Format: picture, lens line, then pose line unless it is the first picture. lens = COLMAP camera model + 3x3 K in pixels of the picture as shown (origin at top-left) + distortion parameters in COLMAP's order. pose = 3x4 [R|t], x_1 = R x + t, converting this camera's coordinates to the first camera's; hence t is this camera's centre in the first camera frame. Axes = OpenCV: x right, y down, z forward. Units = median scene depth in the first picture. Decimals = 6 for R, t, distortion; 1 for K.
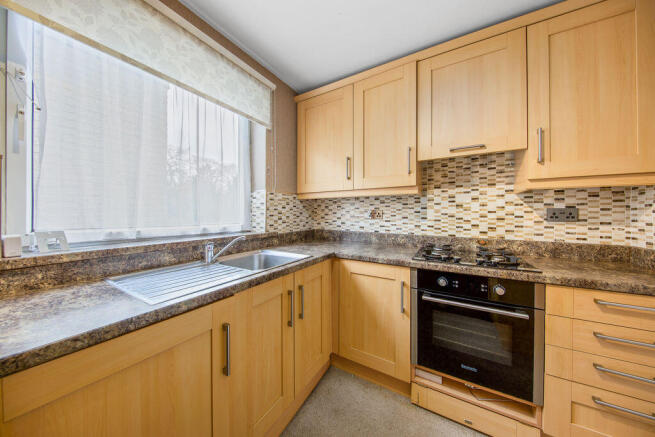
lens RADIAL K [[209.9, 0, 330.1], [0, 209.9, 216.0], [0, 0, 1]] dist [-0.000613, -0.000216]
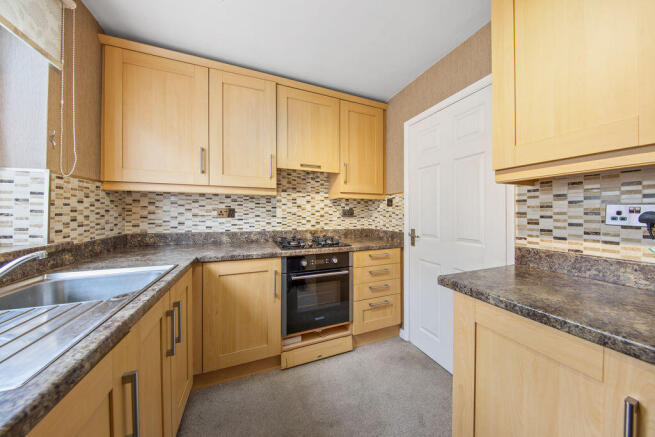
lens RADIAL K [[209.9, 0, 330.1], [0, 209.9, 216.0], [0, 0, 1]] dist [-0.000613, -0.000216]
pose [[0.606897, -0.010161, 0.794716, -0.314835], [0.006167, 0.999948, 0.008075, 0.001896], [-0.794757, 0.000001, 0.606928, 0.039259]]
